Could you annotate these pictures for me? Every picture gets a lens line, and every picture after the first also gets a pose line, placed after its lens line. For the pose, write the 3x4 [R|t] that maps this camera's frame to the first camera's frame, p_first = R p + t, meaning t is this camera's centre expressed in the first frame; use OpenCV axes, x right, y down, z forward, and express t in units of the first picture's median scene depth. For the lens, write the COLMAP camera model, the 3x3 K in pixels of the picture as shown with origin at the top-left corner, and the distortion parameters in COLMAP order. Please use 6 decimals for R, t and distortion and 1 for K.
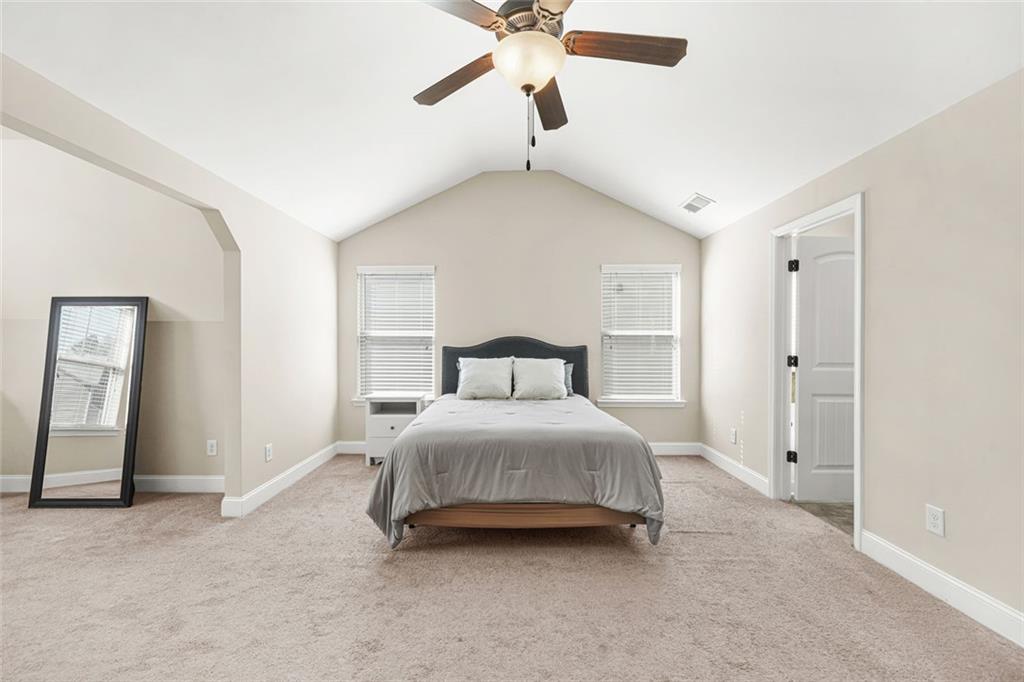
lens RADIAL K [[427.2, 0, 498.4], [0, 427.2, 341.0], [0, 0, 1]] dist [0.001626, 0.001418]
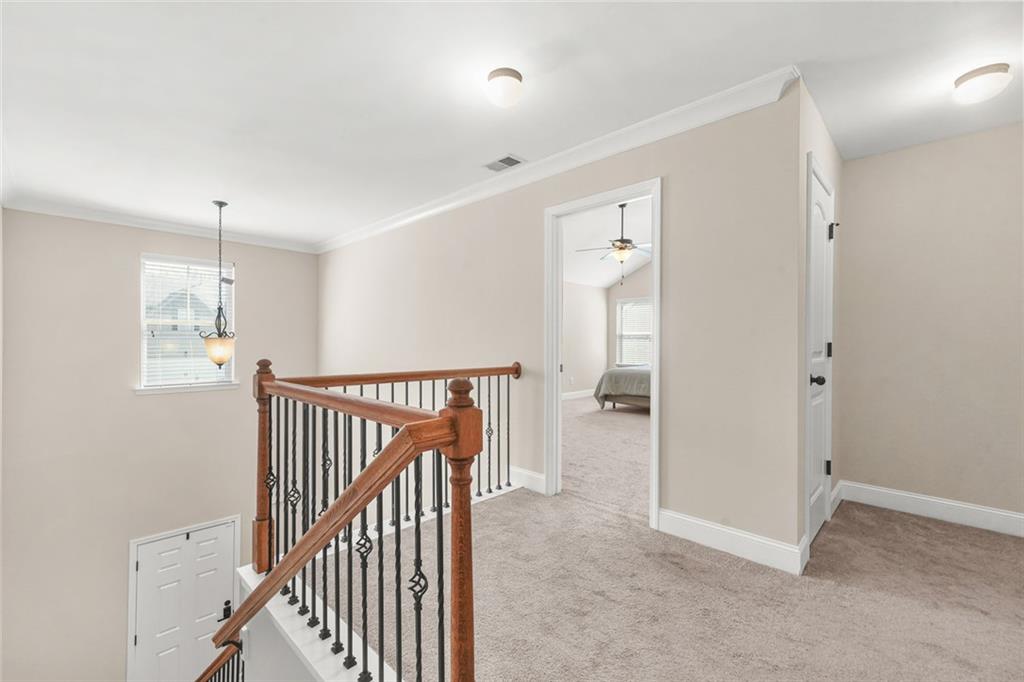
lens RADIAL K [[427.2, 0, 512.0], [0, 427.2, 341.6], [0, 0, 1]] dist [0.001626, 0.001418]
pose [[0.740096, 0.002466, -0.672497, 0.915525], [-0.001894, 0.999997, 0.001583, 0.027257], [0.672499, 0.000102, 0.740098, -1.124238]]
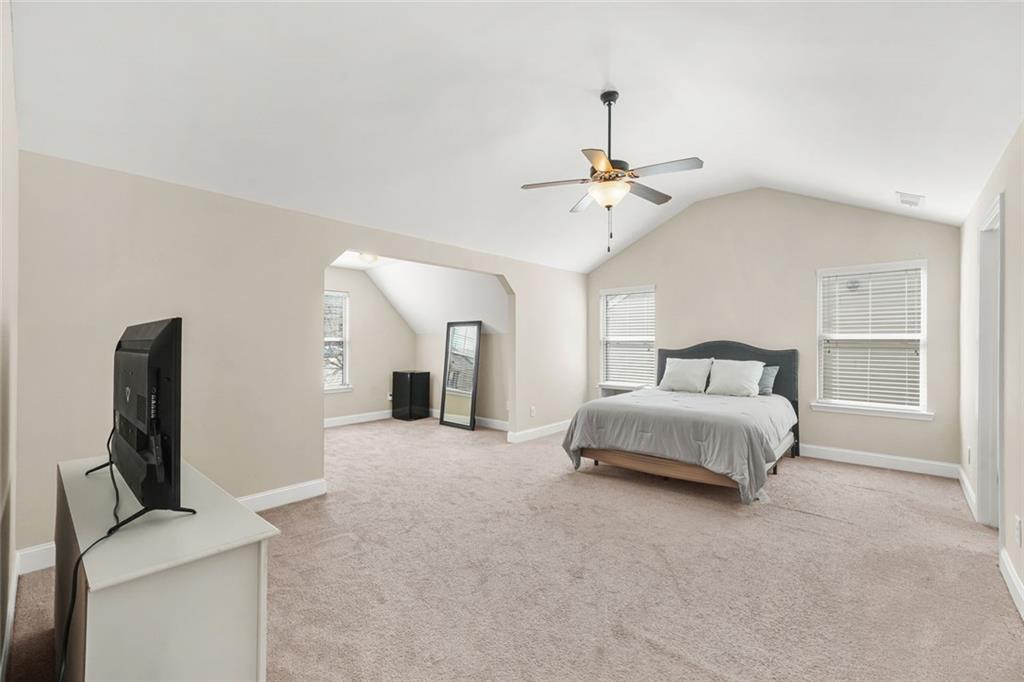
lens RADIAL K [[427.2, 0, 509.4], [0, 427.2, 342.8], [0, 0, 1]] dist [0.001626, 0.001418]
pose [[0.759094, 0.001580, -0.650979, 0.491294], [0.002262, 0.999985, 0.005064, -0.017356], [0.650977, -0.005317, 0.759079, -0.334634]]
